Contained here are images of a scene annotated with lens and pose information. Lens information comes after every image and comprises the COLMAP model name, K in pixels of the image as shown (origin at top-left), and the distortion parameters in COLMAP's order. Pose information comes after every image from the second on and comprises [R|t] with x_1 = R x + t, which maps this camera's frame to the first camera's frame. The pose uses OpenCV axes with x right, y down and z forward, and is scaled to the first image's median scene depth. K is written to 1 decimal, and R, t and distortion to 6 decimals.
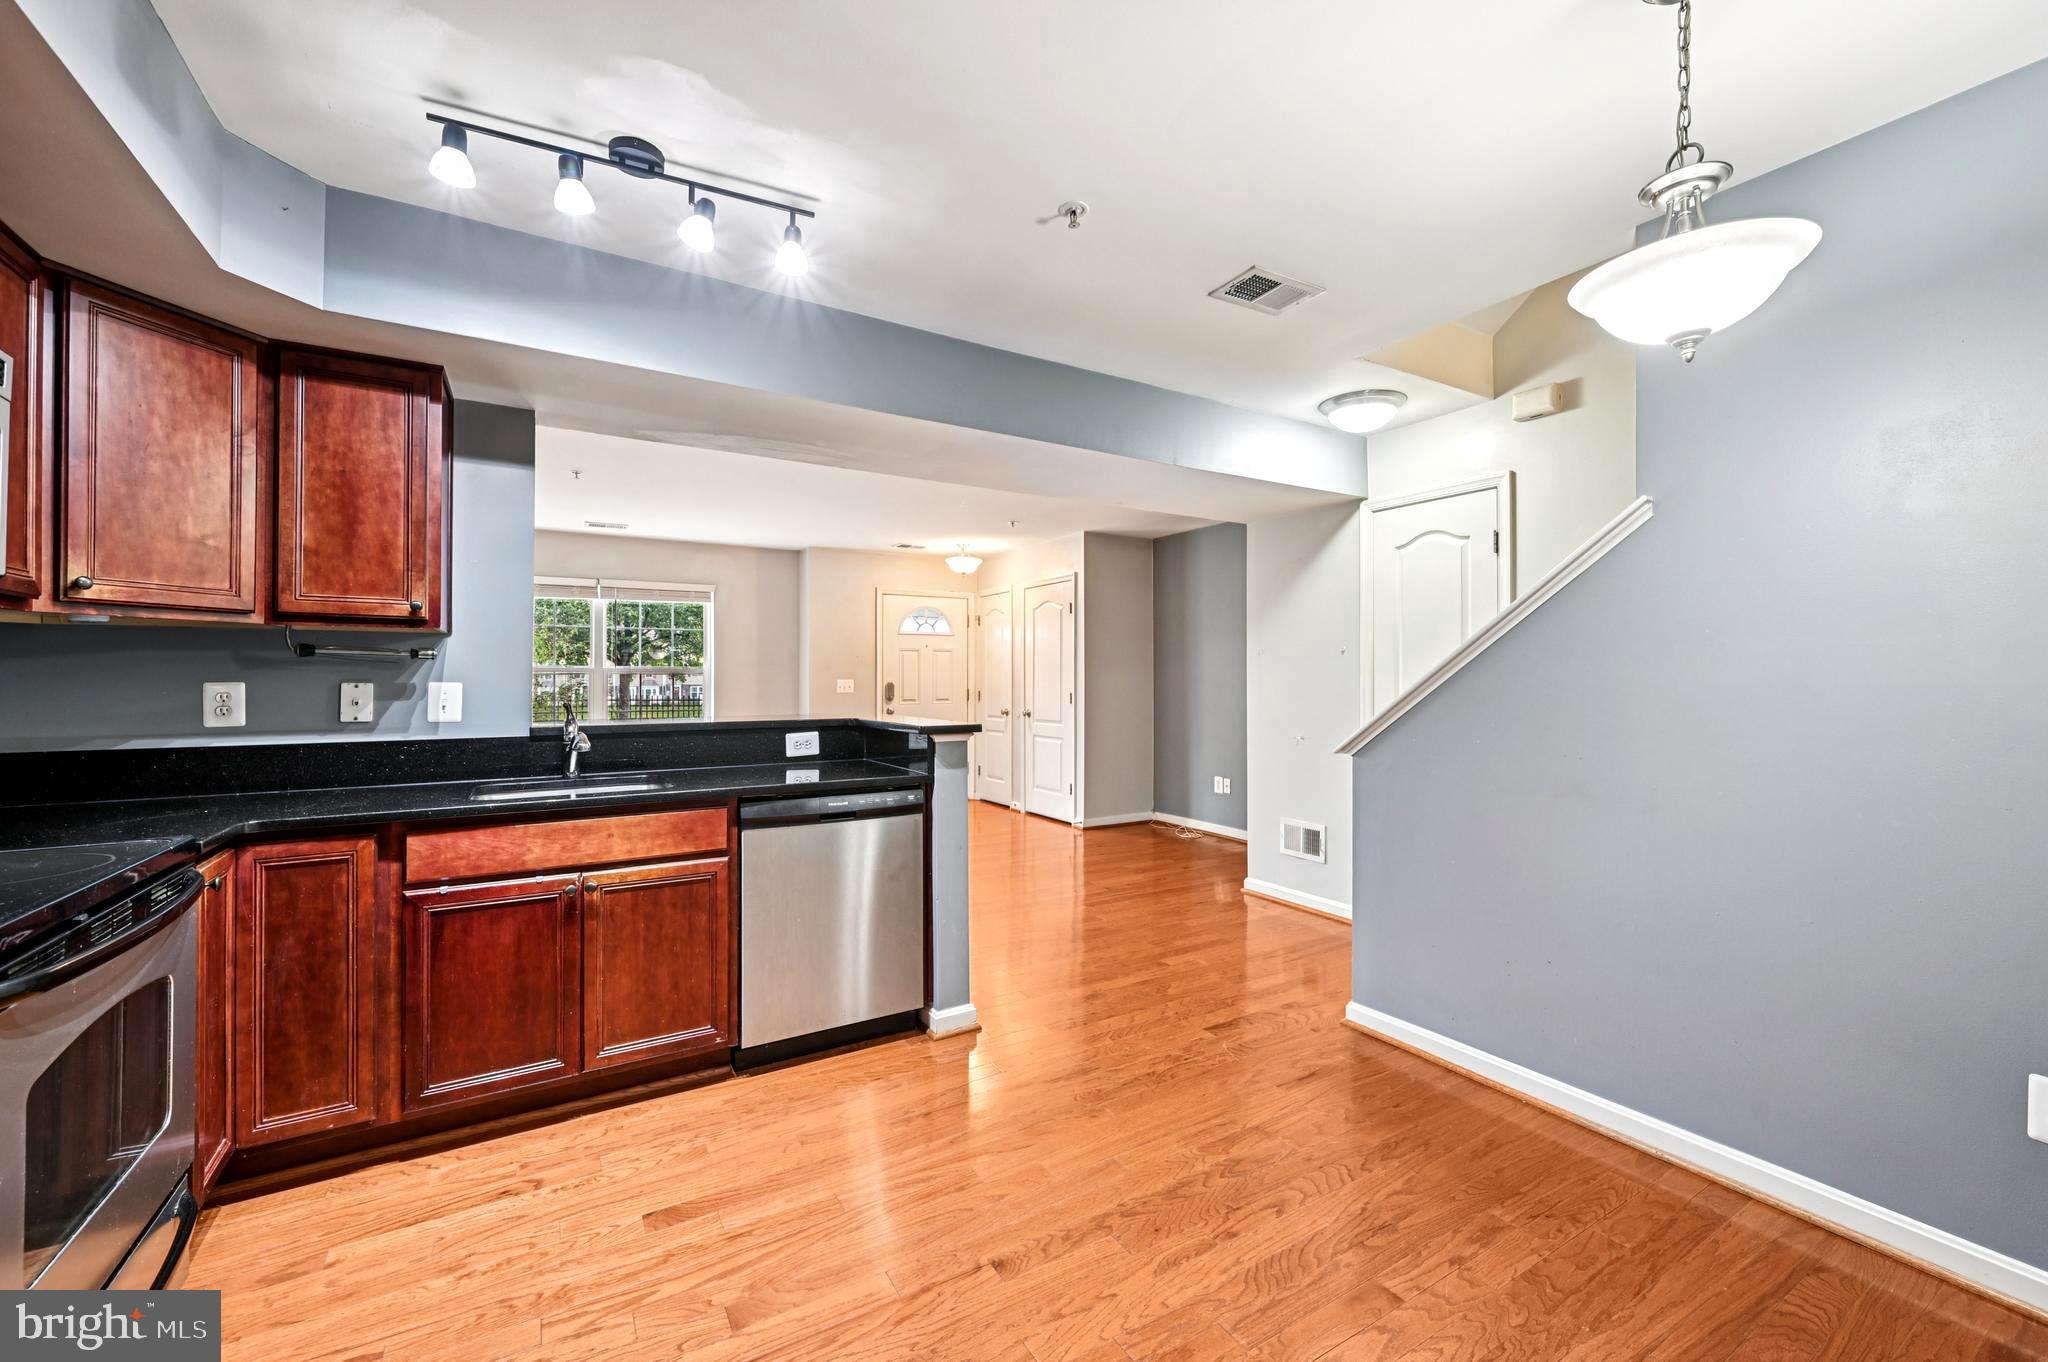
lens RADIAL K [[807.6, 0, 1042.0], [0, 807.6, 674.9], [0, 0, 1]] dist [-0.000276, -0.000734]
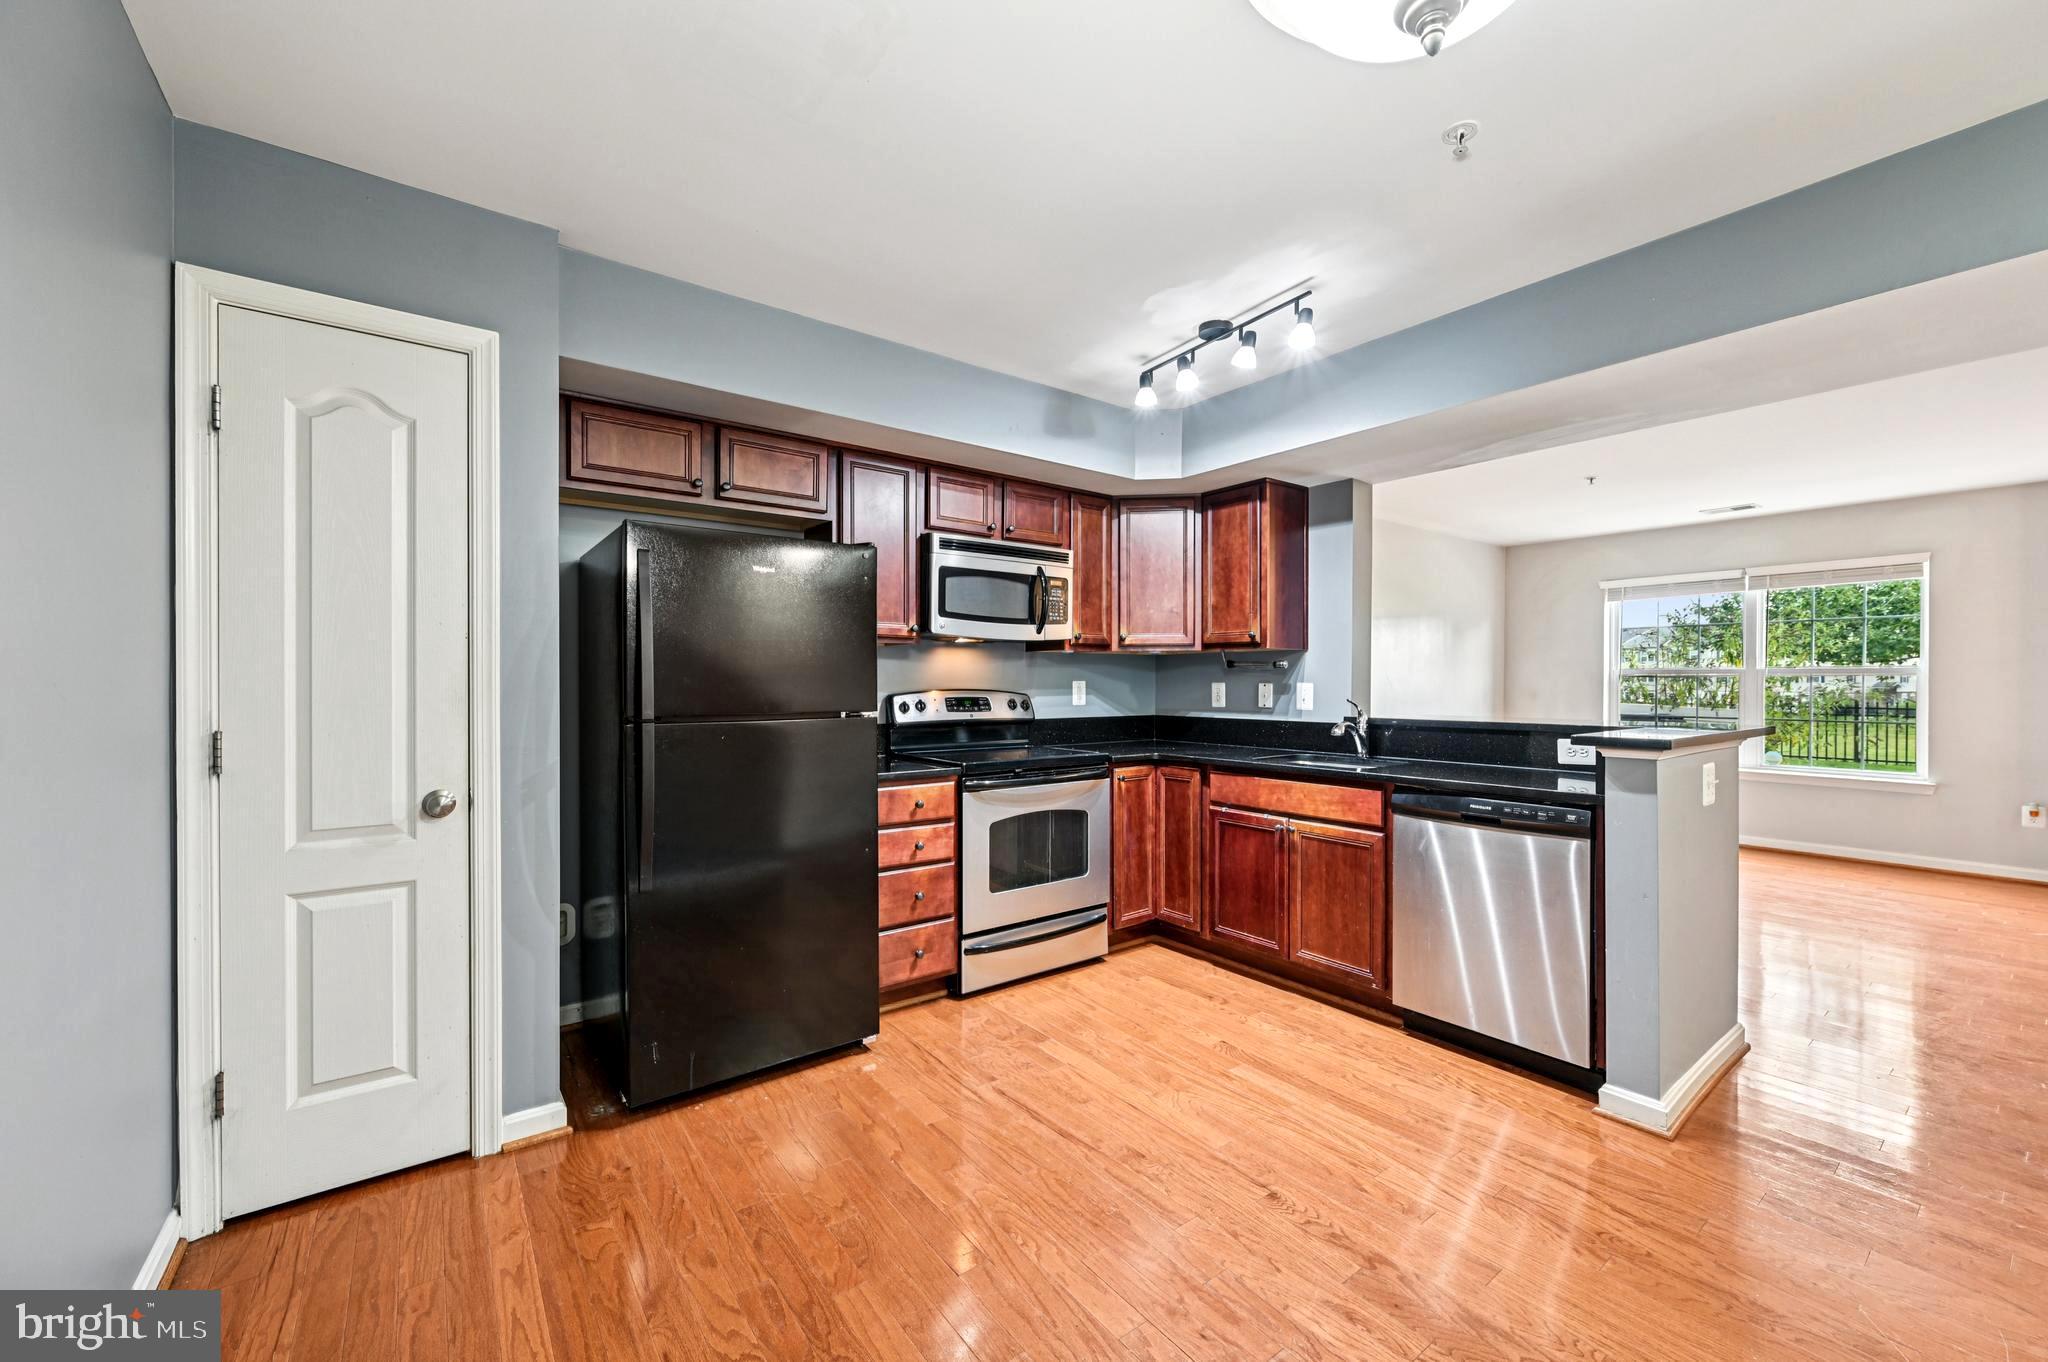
lens RADIAL K [[807.6, 0, 1034.8], [0, 807.6, 688.8], [0, 0, 1]] dist [-0.000276, -0.000734]
pose [[0.101233, 0.009059, -0.994821, 0.712681], [0.004354, 0.999945, 0.009548, 0.003897], [0.994853, -0.005298, 0.101188, 0.383397]]
